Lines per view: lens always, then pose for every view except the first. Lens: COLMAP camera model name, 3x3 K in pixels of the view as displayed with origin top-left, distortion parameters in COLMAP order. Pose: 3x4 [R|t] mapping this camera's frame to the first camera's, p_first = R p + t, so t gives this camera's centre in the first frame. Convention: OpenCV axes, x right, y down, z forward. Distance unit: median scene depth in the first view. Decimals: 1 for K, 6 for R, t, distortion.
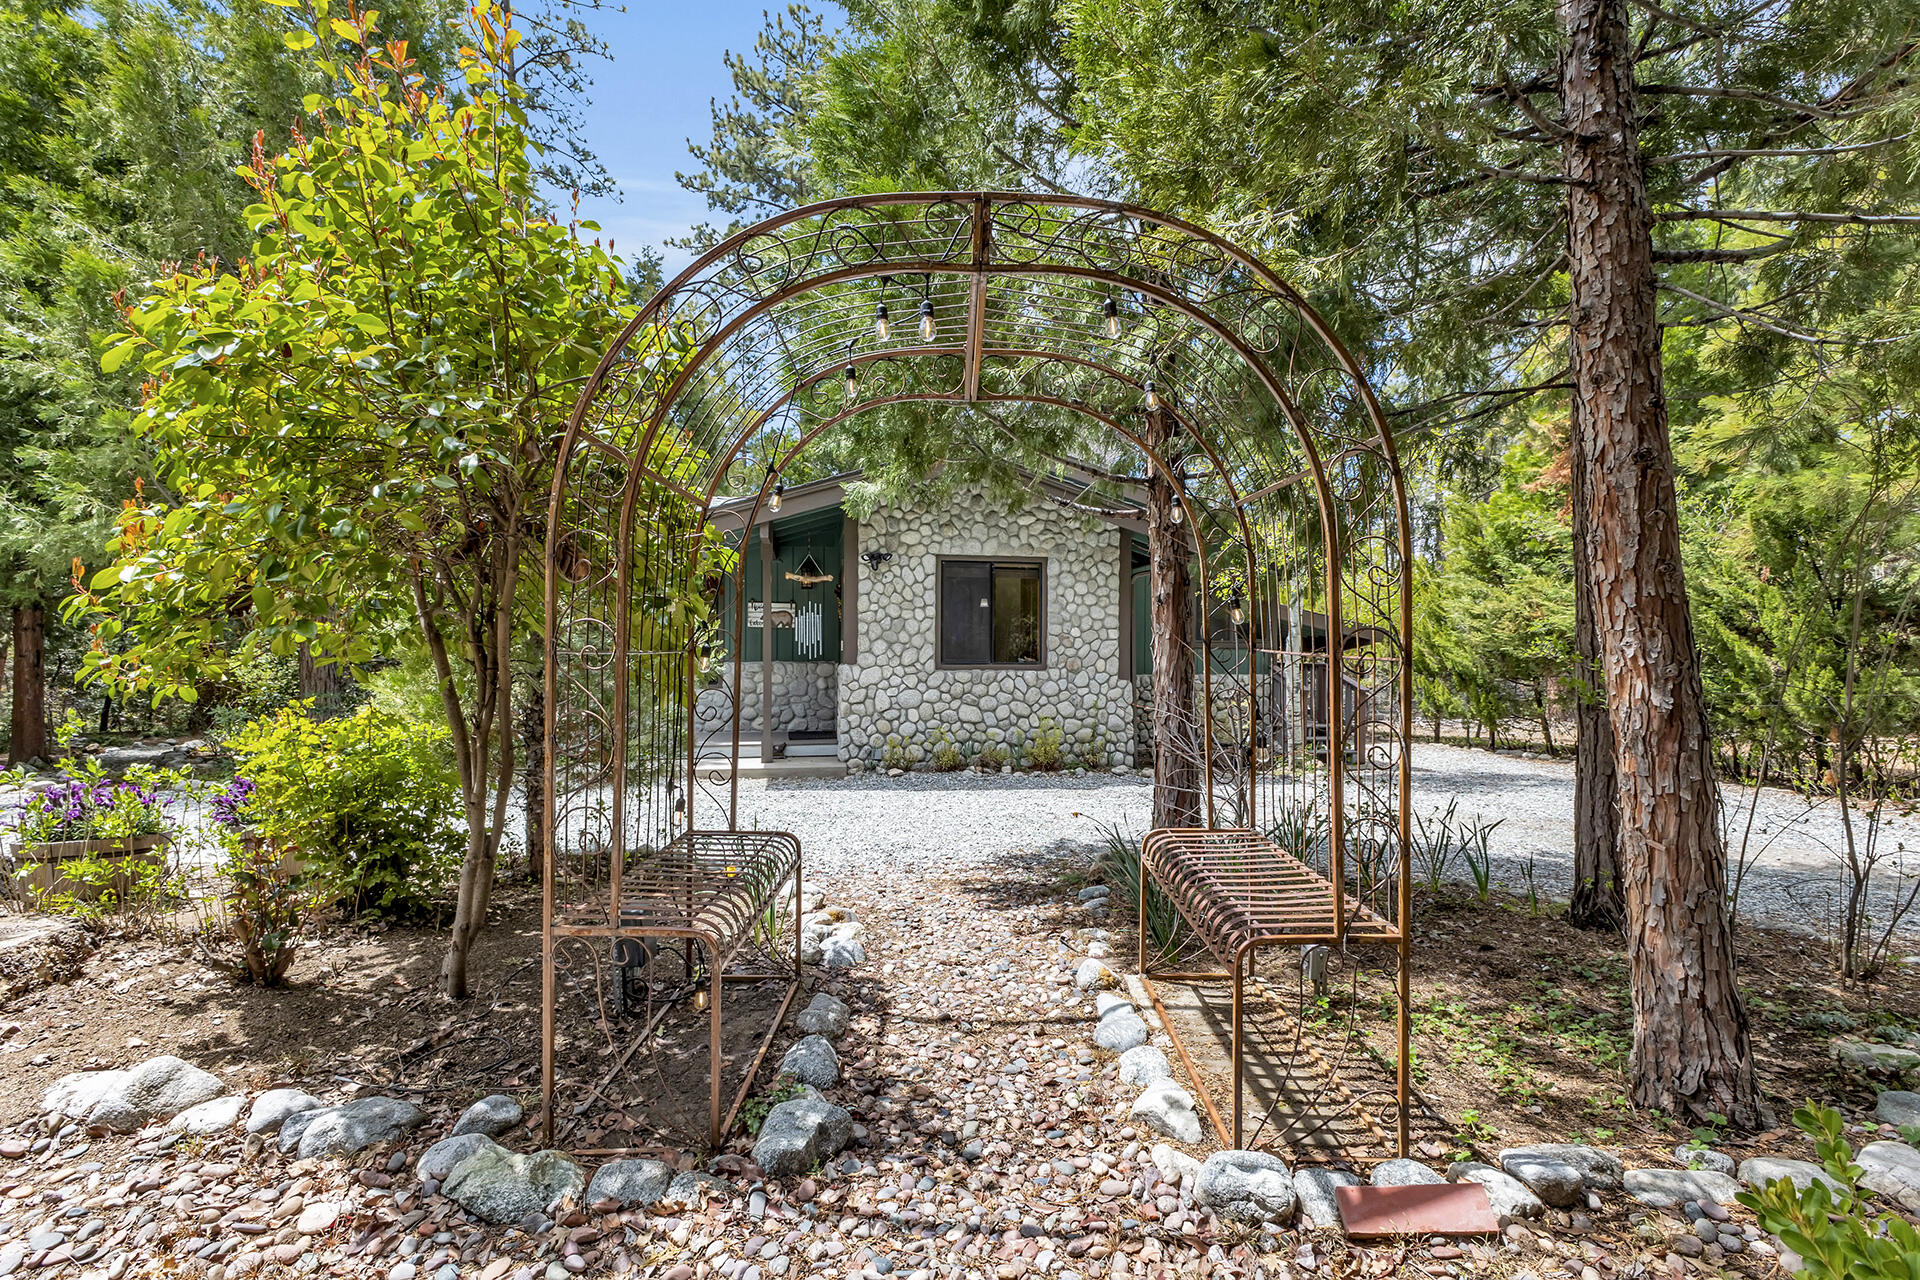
lens RADIAL K [[1019.4, 0, 962.7], [0, 1019.4, 653.2], [0, 0, 1]] dist [-0.001371, -0.002920]
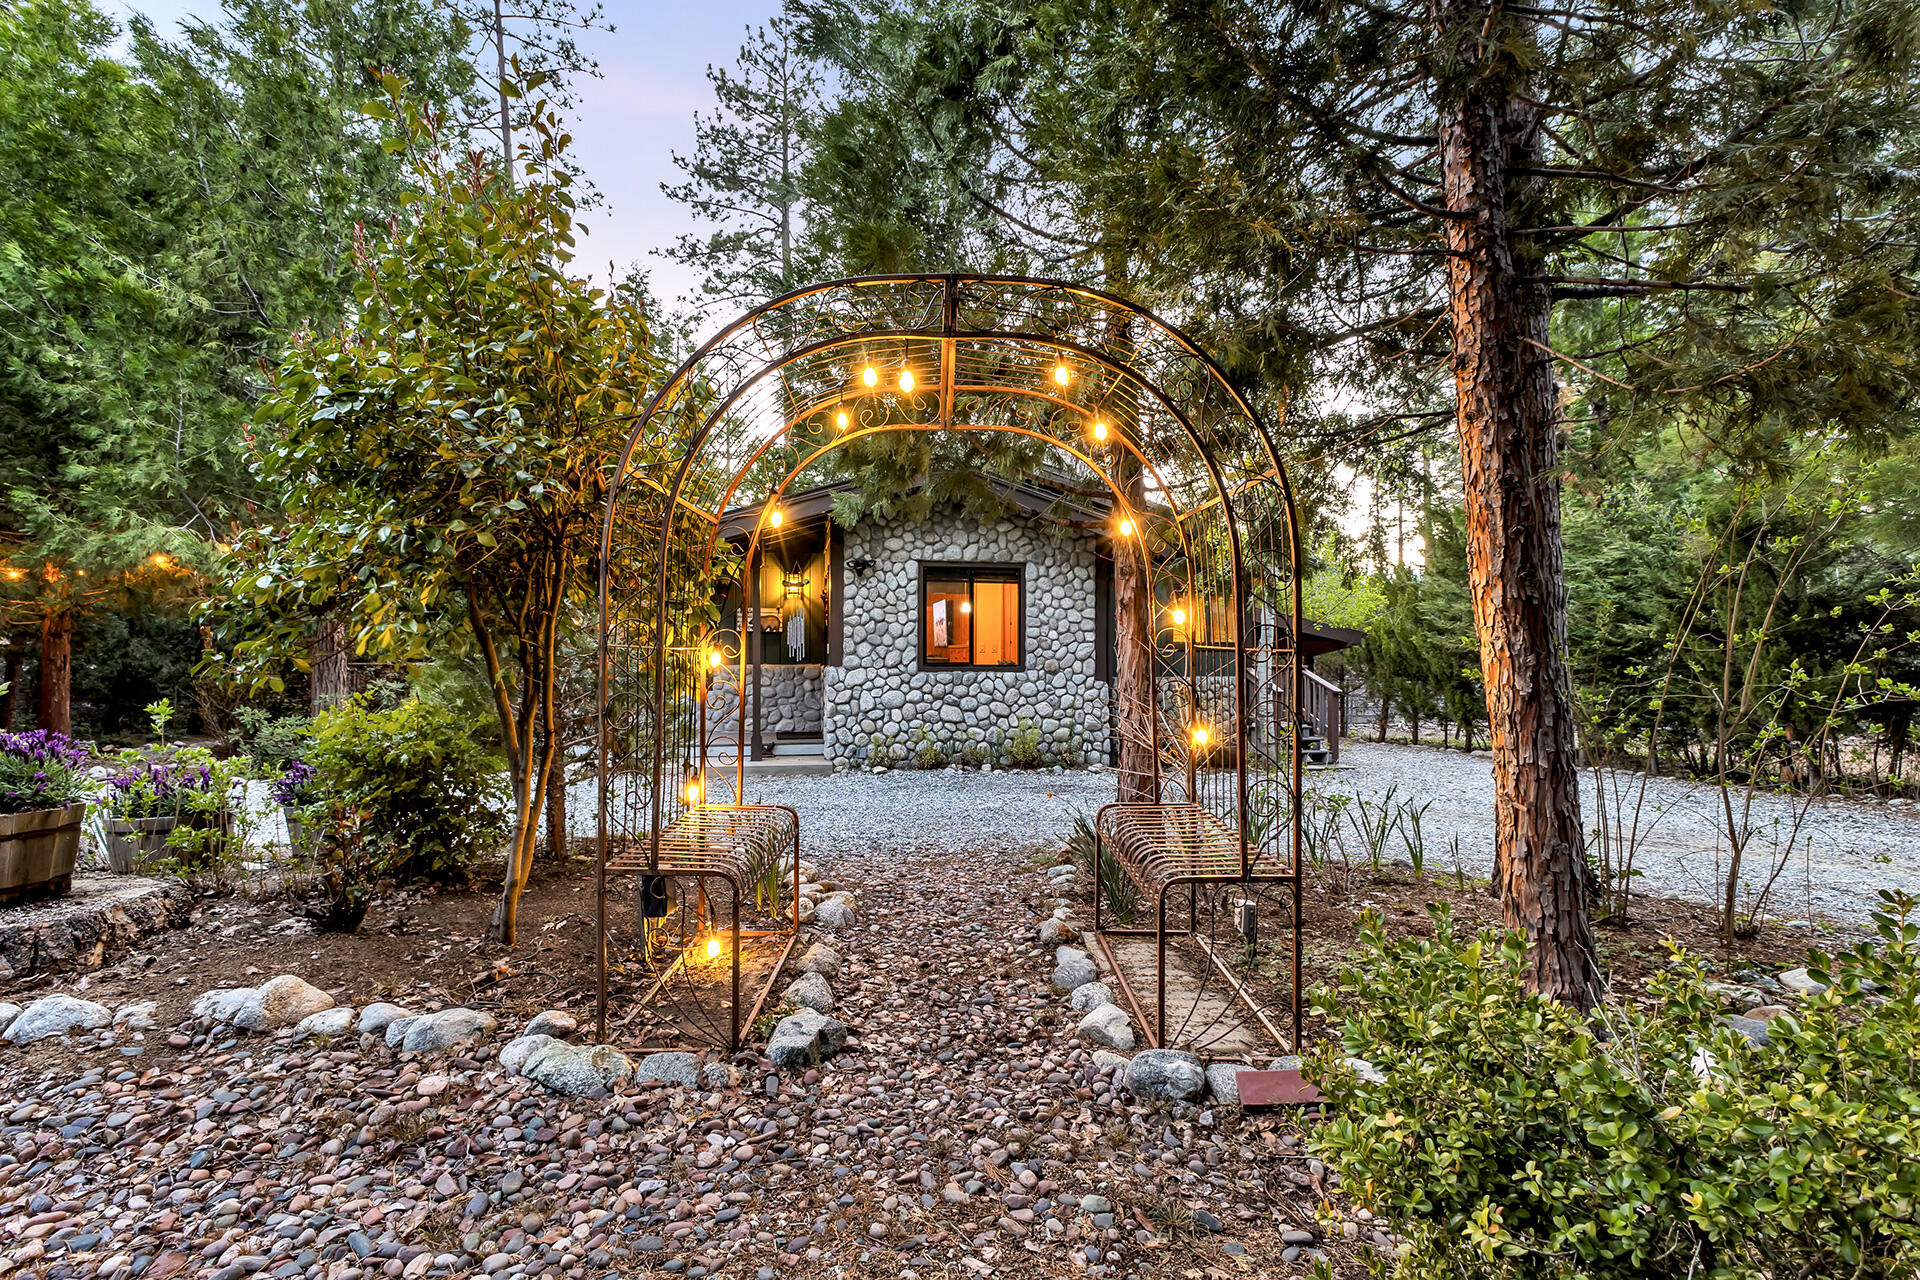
lens RADIAL K [[1058.5, 0, 939.5], [0, 1058.5, 659.5], [0, 0, 1]] dist [-0.021823, -0.000285]
pose [[0.999966, -0.001849, -0.008018, 0.011908], [0.001844, 0.999998, -0.000672, 0.015150], [0.008019, 0.000658, 0.999968, -0.227707]]
